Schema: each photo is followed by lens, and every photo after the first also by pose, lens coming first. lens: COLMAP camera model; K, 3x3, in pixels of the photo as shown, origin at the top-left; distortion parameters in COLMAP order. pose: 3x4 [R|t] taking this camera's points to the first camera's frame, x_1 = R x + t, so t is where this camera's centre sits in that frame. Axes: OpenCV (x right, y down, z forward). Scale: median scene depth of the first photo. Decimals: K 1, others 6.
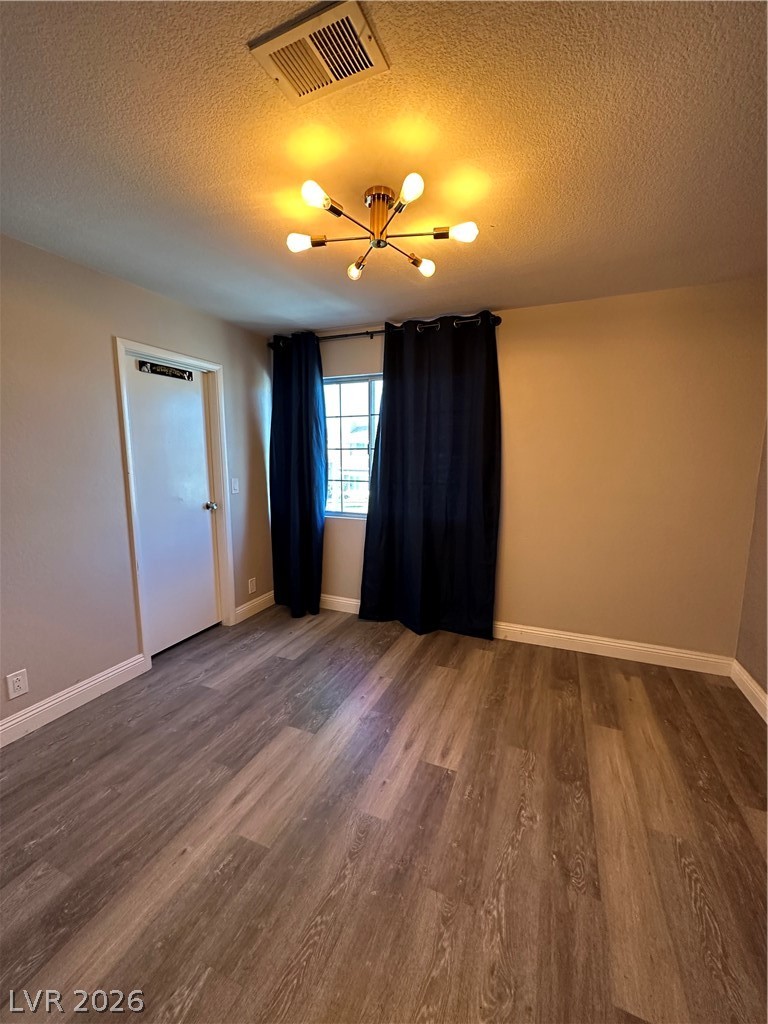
lens RADIAL K [[407.6, 0, 384.0], [0, 407.6, 512.0], [0, 0, 1]] dist [-0.000760, 0.000514]
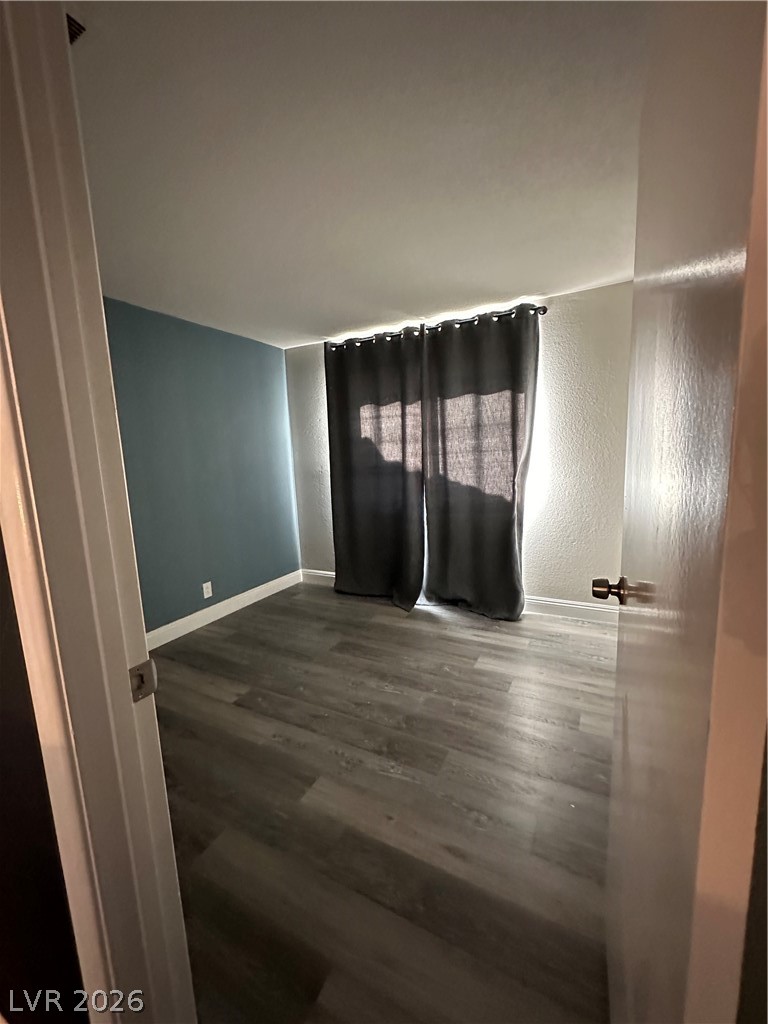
lens RADIAL K [[406.8, 0, 384.0], [0, 406.8, 512.0], [0, 0, 1]] dist [-0.002220, 0.000410]
pose [[-0.091574, 0.141991, -0.985623, 0.883733], [-0.099959, 0.983472, 0.150969, -0.047298], [0.990769, 0.112347, -0.075867, 0.574926]]
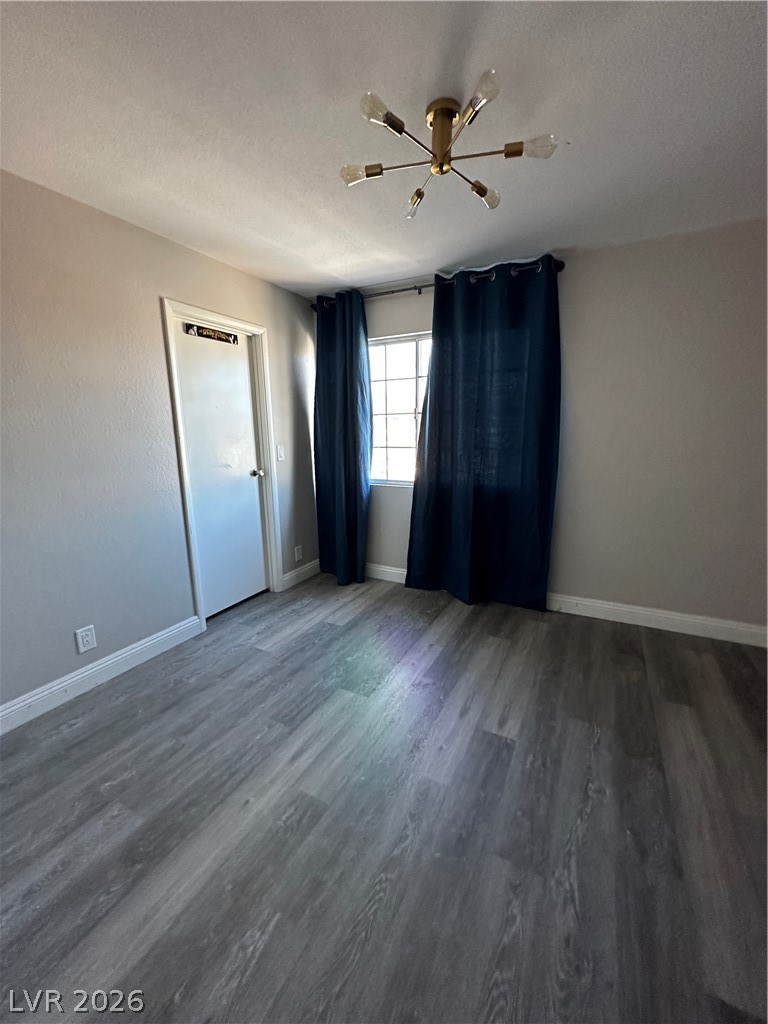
lens RADIAL K [[409.4, 0, 386.1], [0, 409.4, 511.0], [0, 0, 1]] dist [0.000416, 0.000298]
pose [[0.996352, 0.003541, -0.085266, -0.041081], [0.001446, 0.998295, 0.058346, 0.032338], [0.085327, -0.058257, 0.994648, 0.036195]]
